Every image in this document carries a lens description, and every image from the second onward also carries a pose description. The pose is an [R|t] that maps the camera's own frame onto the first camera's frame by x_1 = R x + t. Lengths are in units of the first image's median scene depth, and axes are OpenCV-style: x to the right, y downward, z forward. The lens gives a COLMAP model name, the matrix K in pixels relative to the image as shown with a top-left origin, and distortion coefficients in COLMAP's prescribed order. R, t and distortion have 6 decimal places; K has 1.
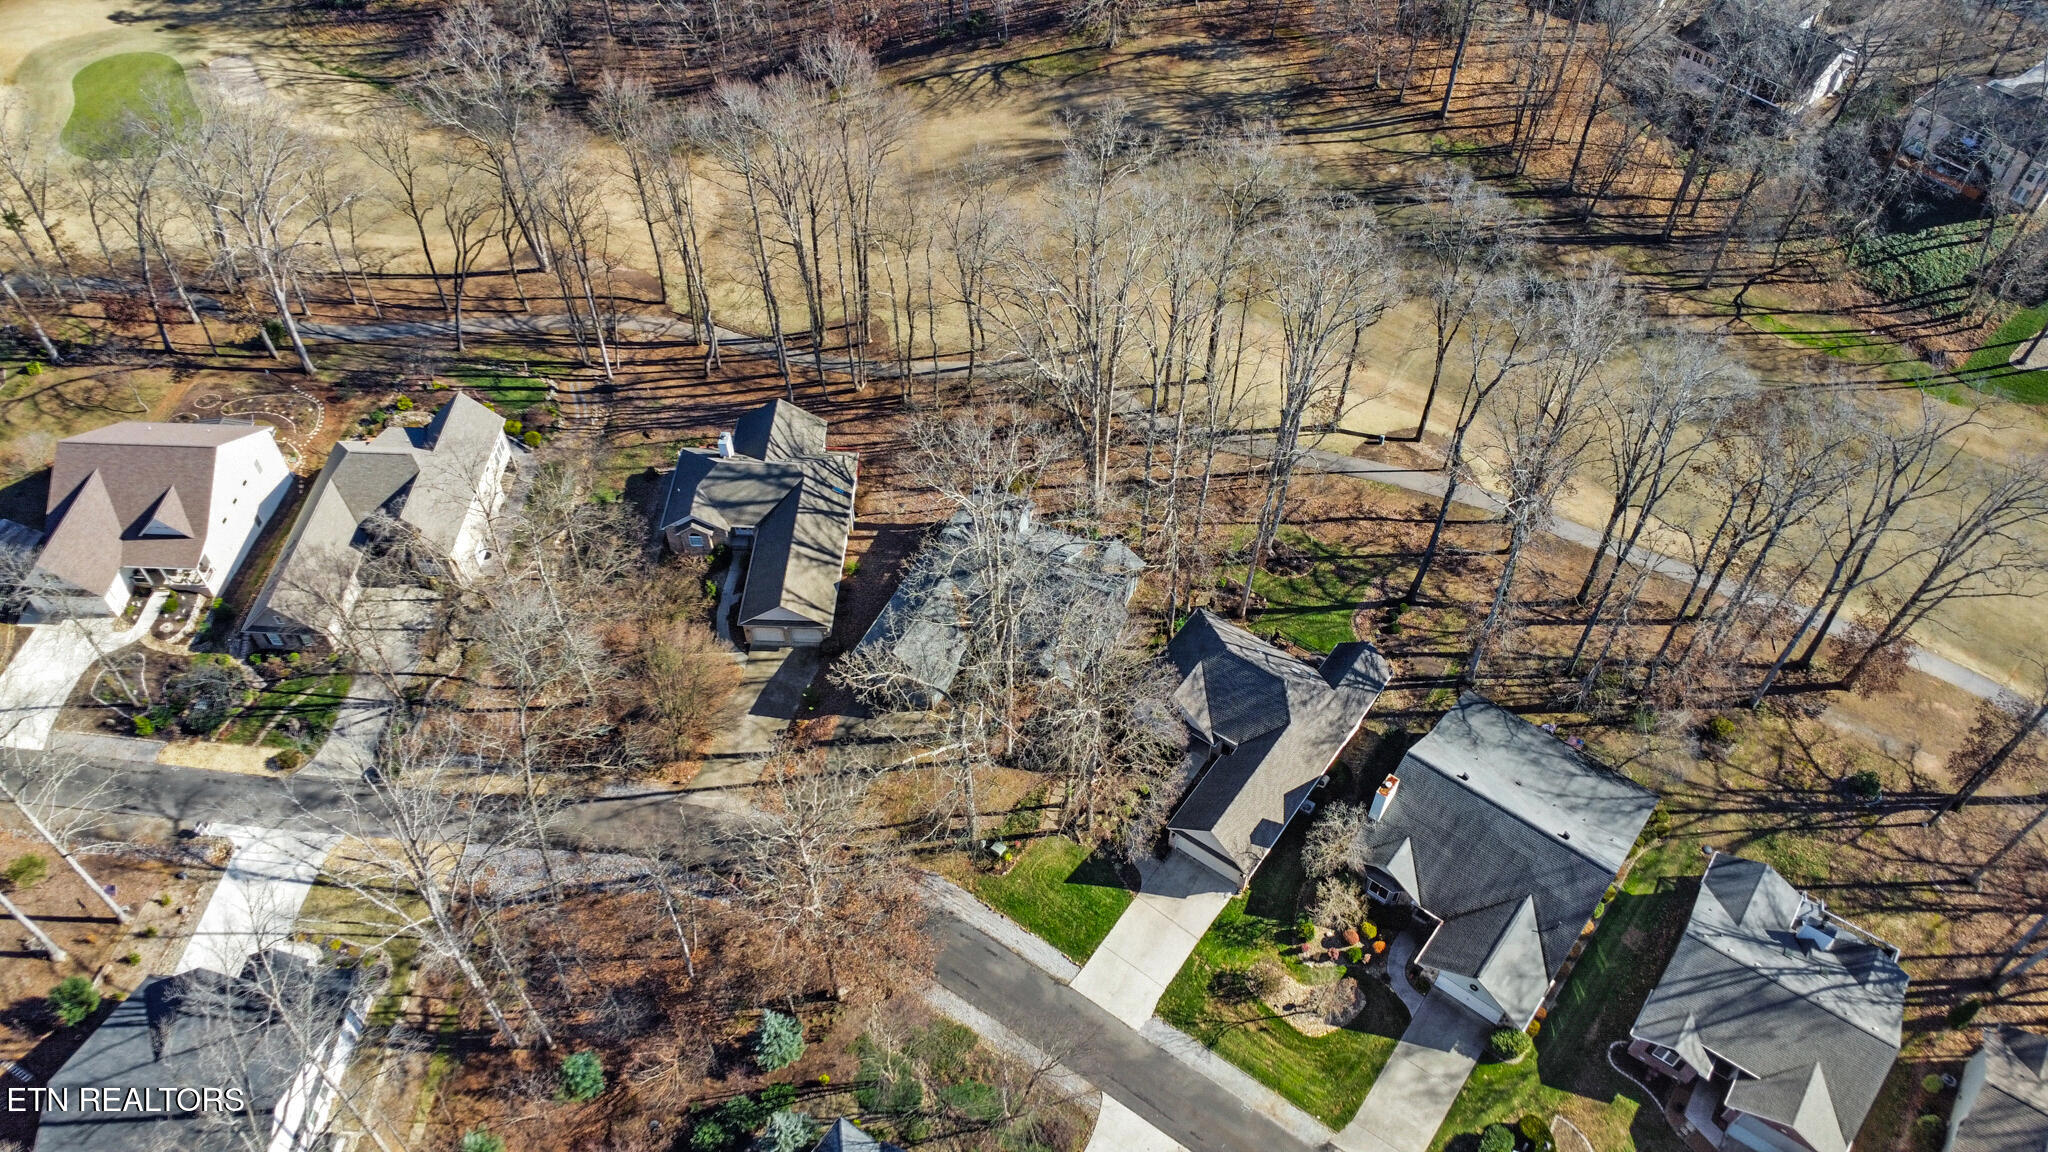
lens RADIAL K [[1486.1, 0, 1019.2], [0, 1486.1, 559.7], [0, 0, 1]] dist [-0.025857, -0.010335]
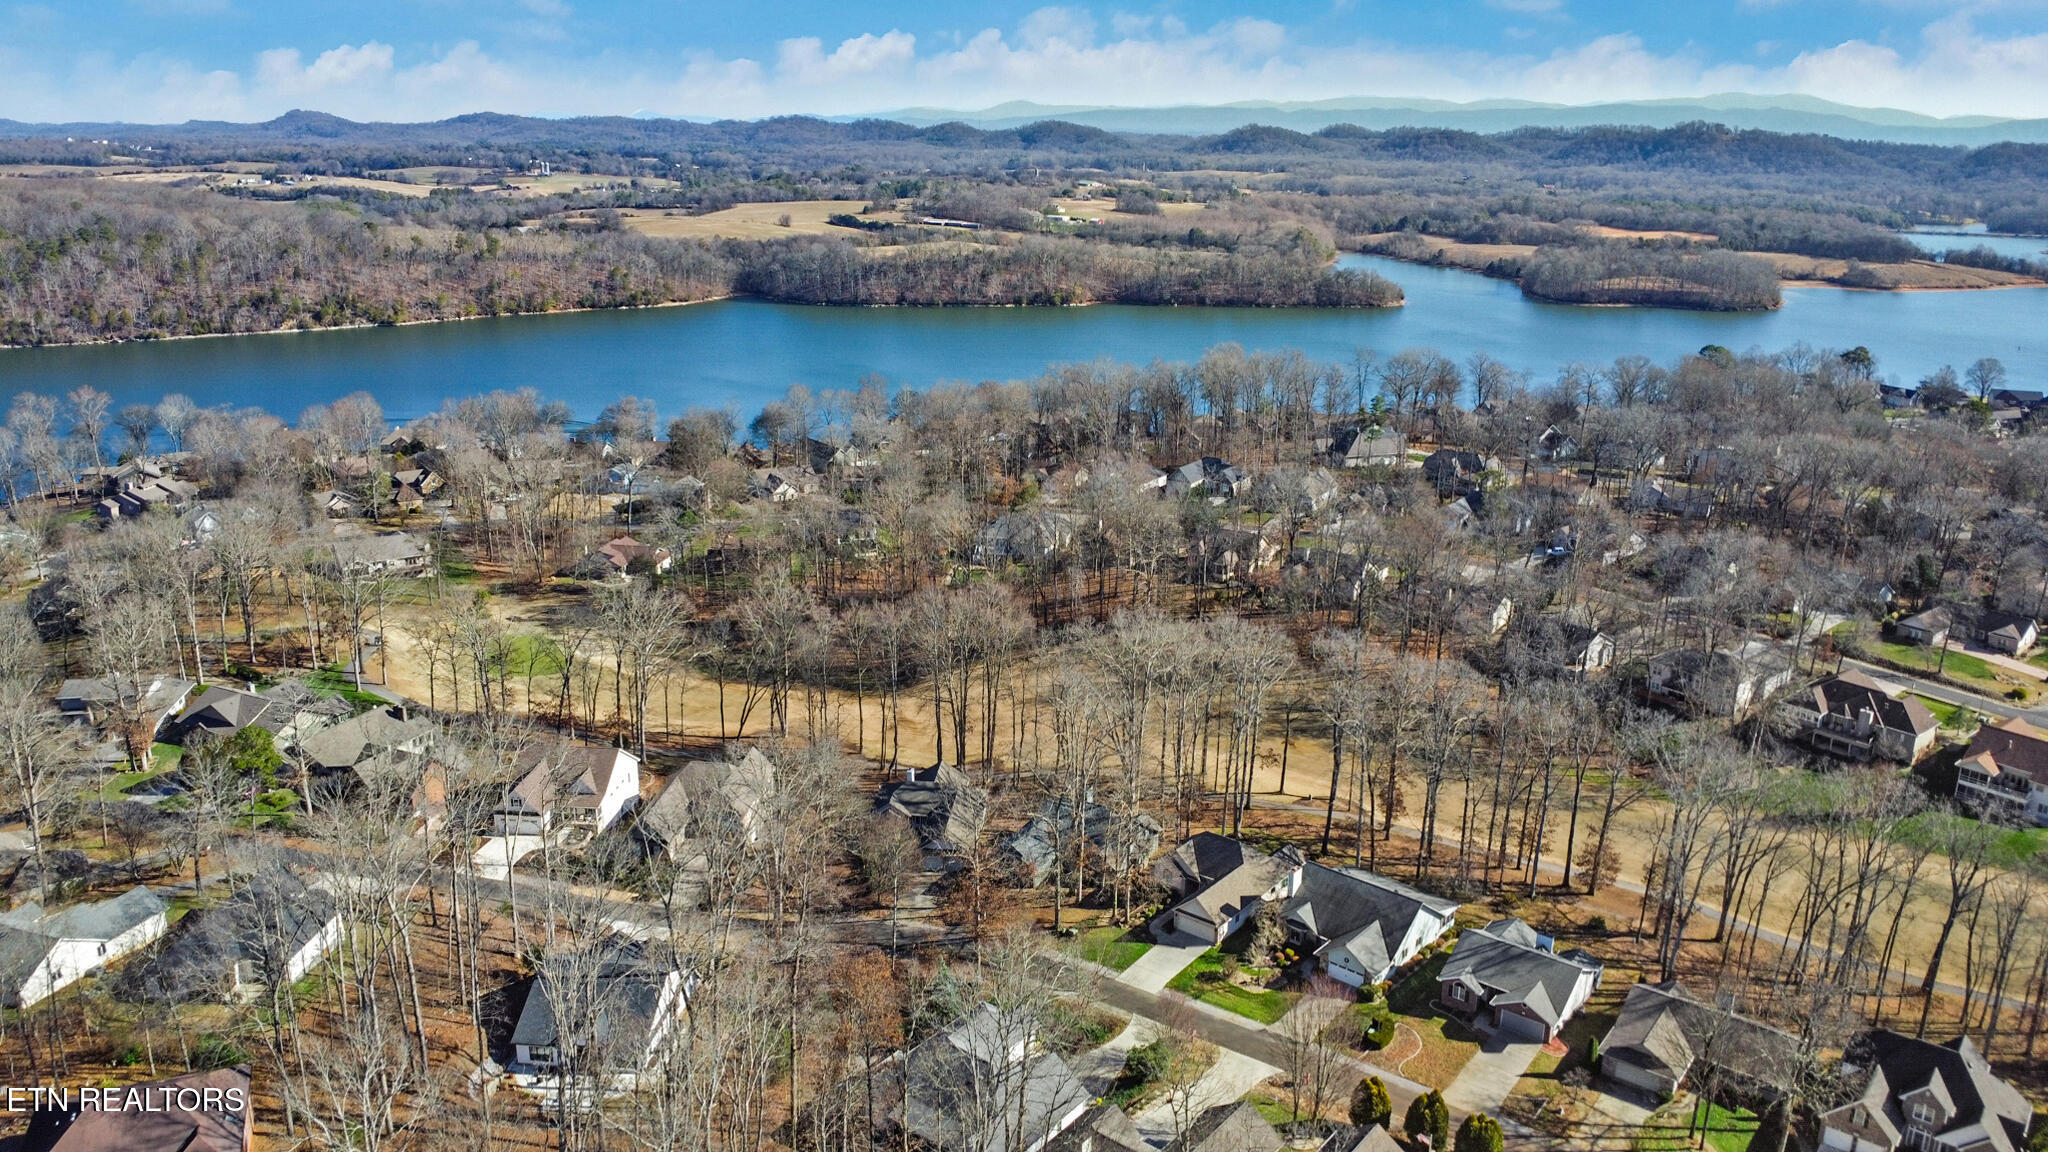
lens RADIAL K [[1486.1, 0, 1026.4], [0, 1486.1, 577.6], [0, 0, 1]] dist [-0.025857, -0.010335]
pose [[0.999040, 0.024381, -0.036389, -0.016341], [-0.039977, 0.847039, -0.530026, 0.786722], [0.017901, 0.530972, 0.847200, -0.675827]]
